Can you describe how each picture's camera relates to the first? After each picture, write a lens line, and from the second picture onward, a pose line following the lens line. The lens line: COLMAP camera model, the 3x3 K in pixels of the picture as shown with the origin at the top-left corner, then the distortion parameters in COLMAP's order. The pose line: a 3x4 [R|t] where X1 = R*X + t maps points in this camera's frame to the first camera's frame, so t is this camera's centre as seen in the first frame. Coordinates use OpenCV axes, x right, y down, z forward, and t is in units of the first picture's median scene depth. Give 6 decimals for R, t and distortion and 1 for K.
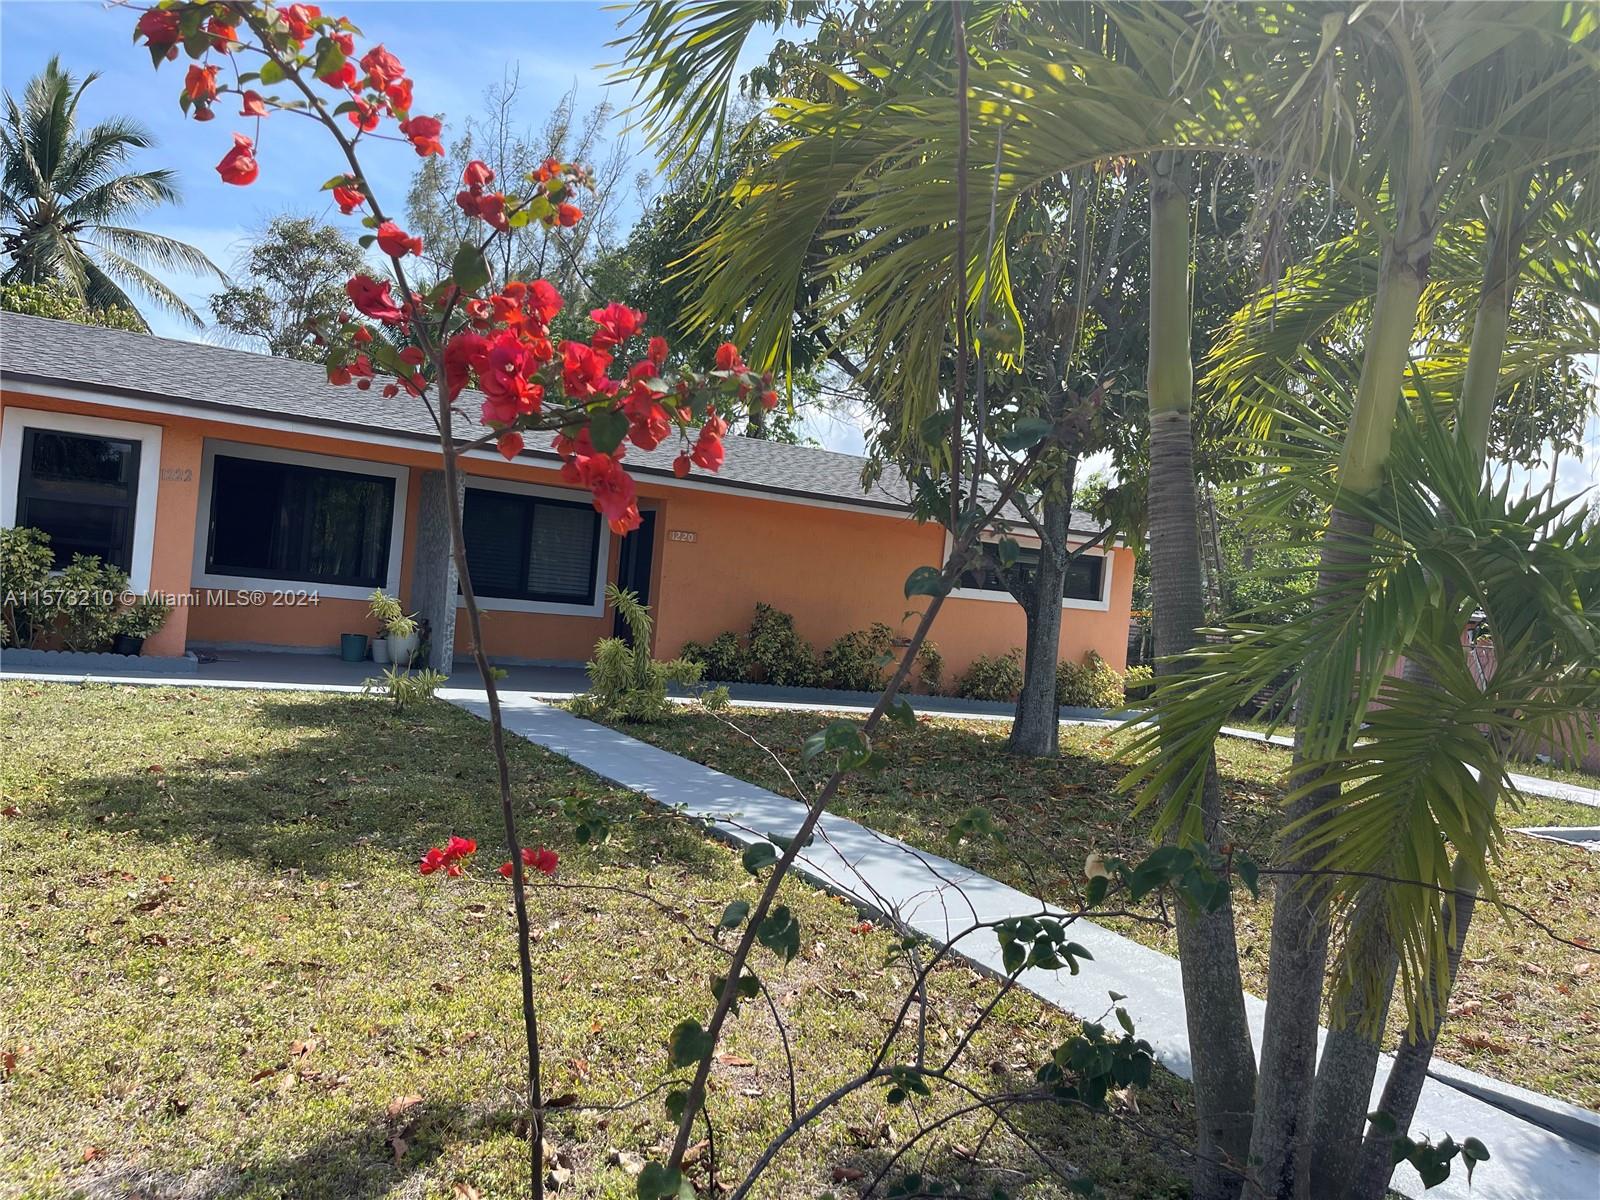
lens RADIAL K [[1208.7, 0, 804.8], [0, 1208.7, 605.5], [0, 0, 1]] dist [0.066672, -0.081523]
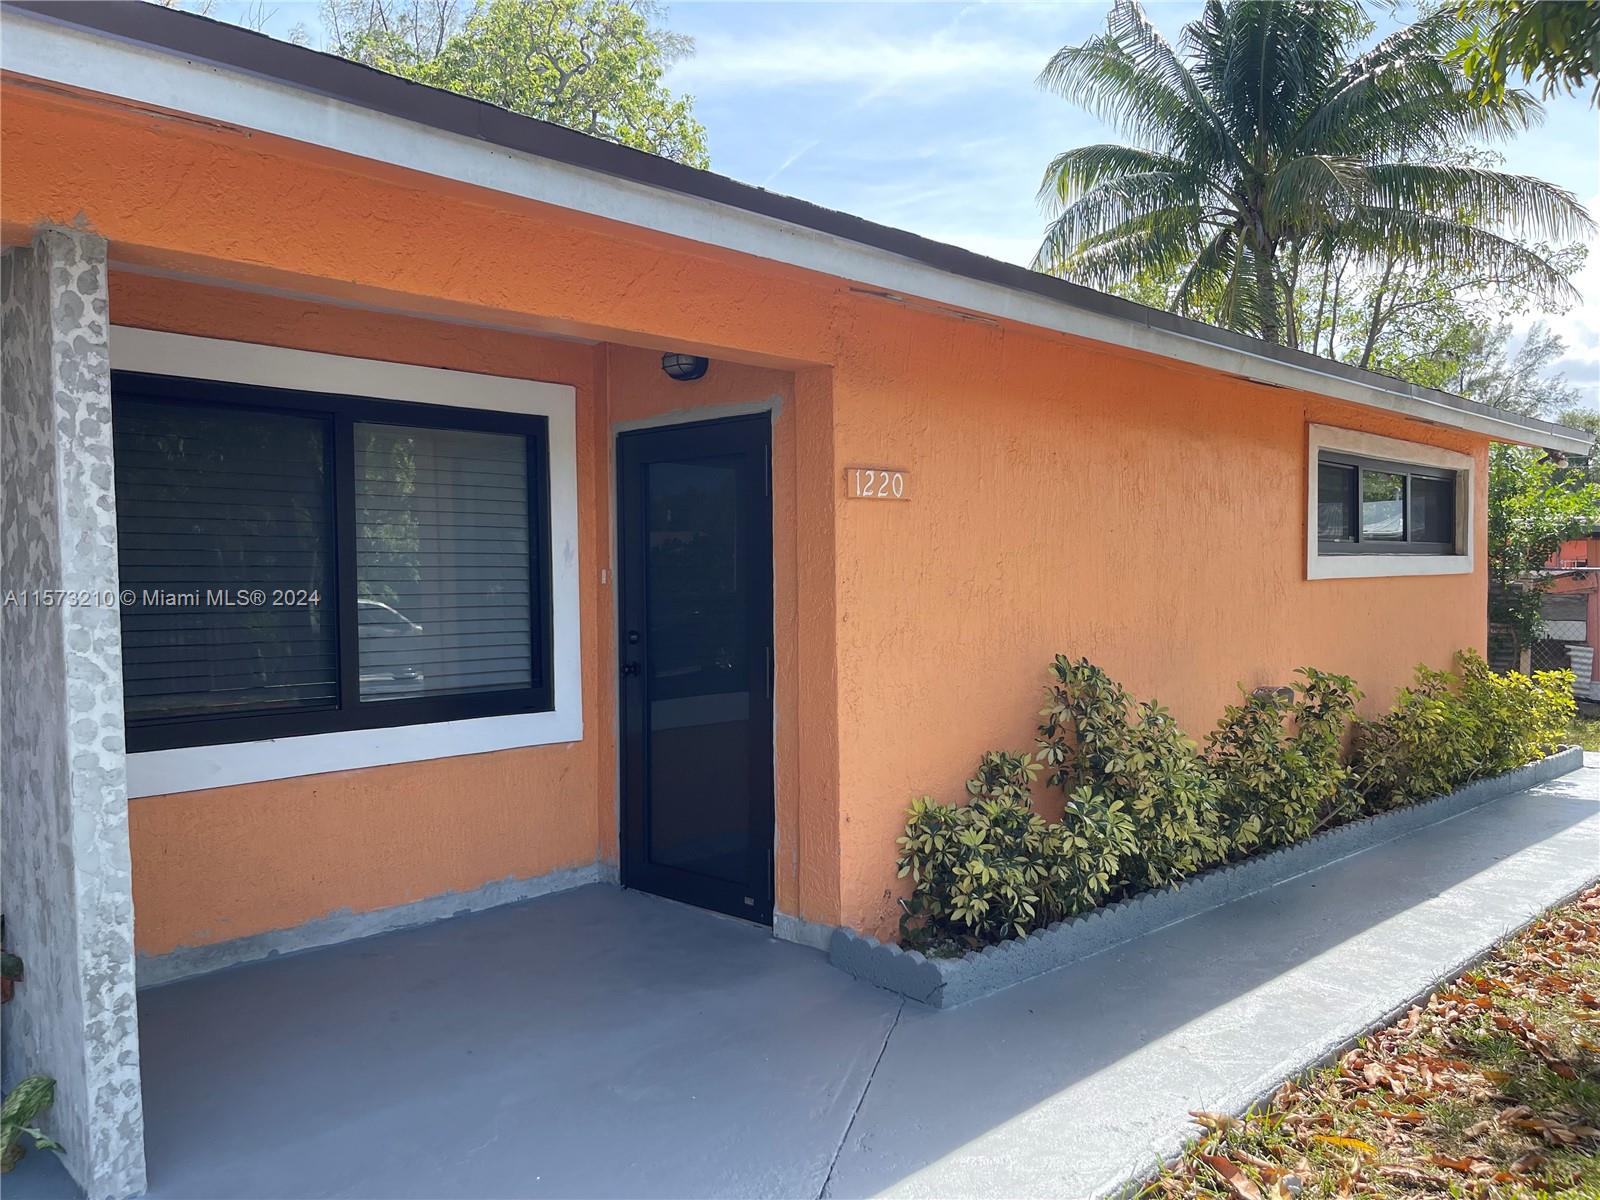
lens RADIAL K [[1207.9, 0, 799.1], [0, 1207.9, 606.7], [0, 0, 1]] dist [0.069755, -0.086861]
pose [[0.965148, -0.102791, 0.240672, -0.187874], [0.094096, 0.994435, 0.047376, -0.039224], [-0.244203, -0.023078, 0.969450, 0.651061]]
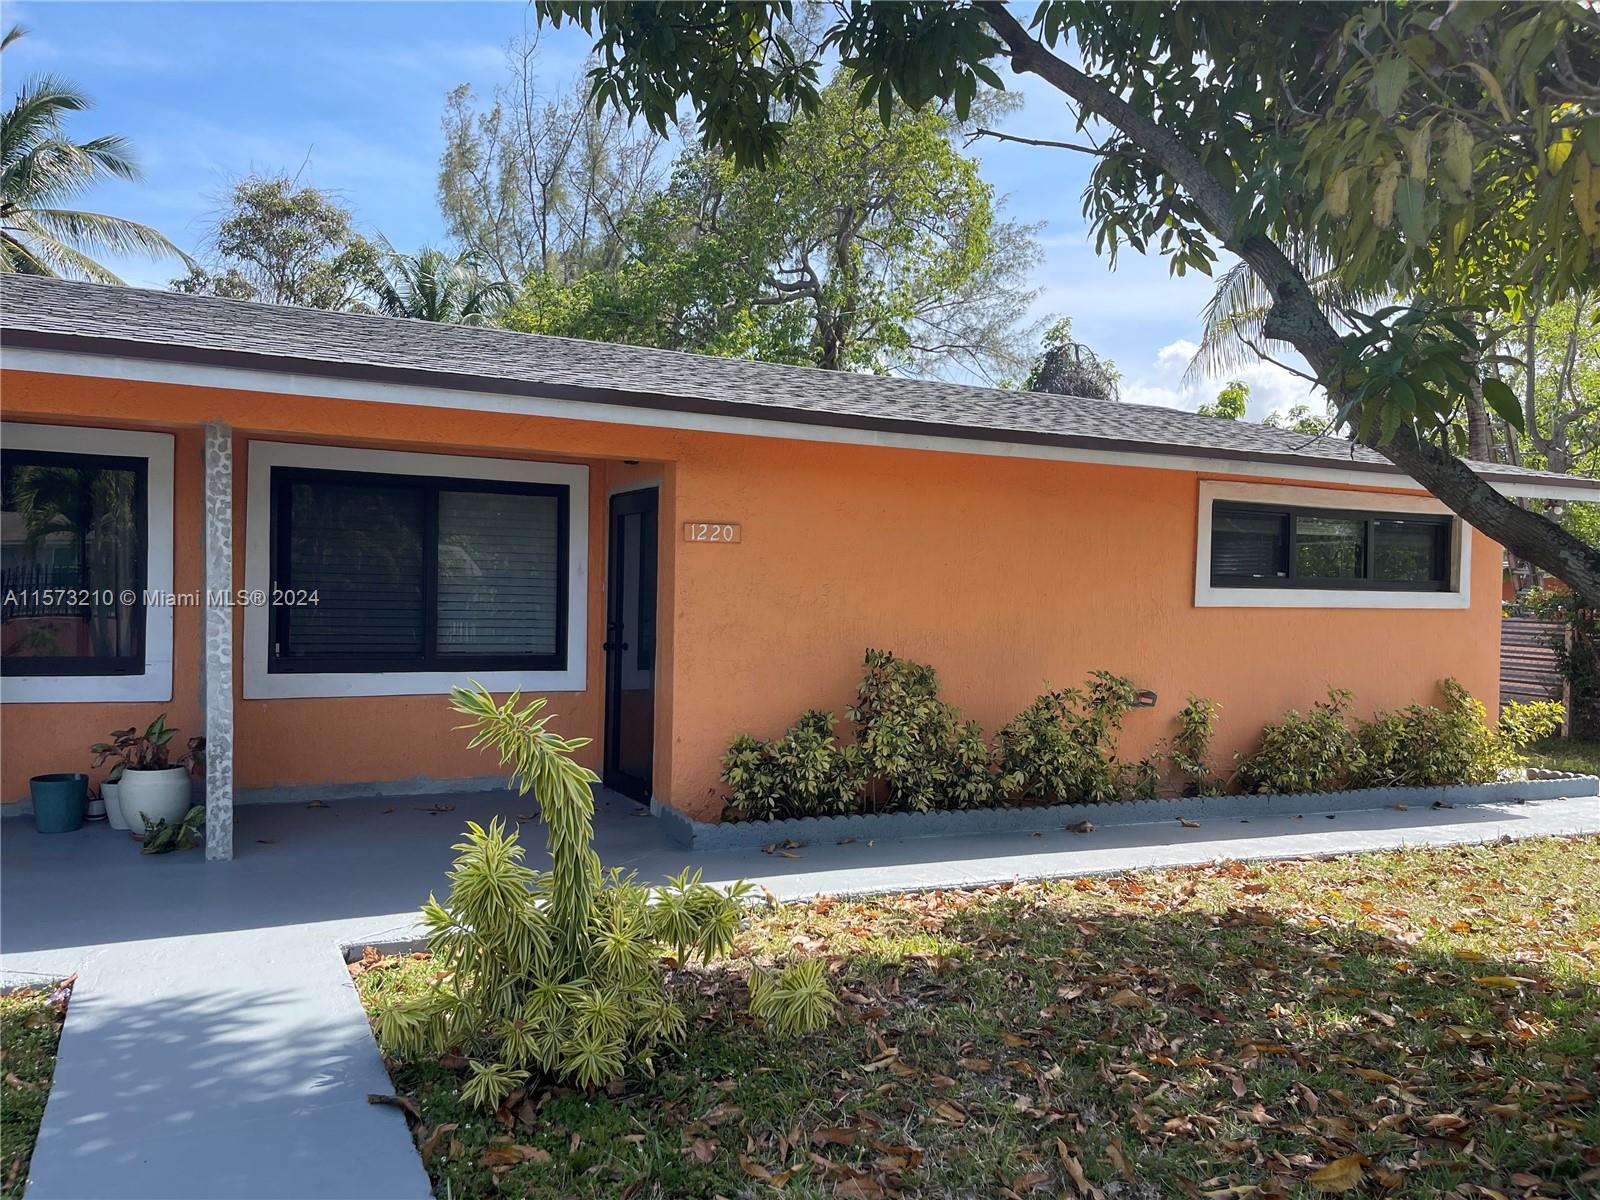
lens RADIAL K [[1207.9, 0, 800.5], [0, 1207.9, 600.3], [0, 0, 1]] dist [0.069755, -0.086861]
pose [[0.994966, -0.065852, -0.075542, -0.026105], [0.066215, 0.997803, 0.002317, -0.025558], [0.075223, -0.007308, 0.997140, 0.465725]]
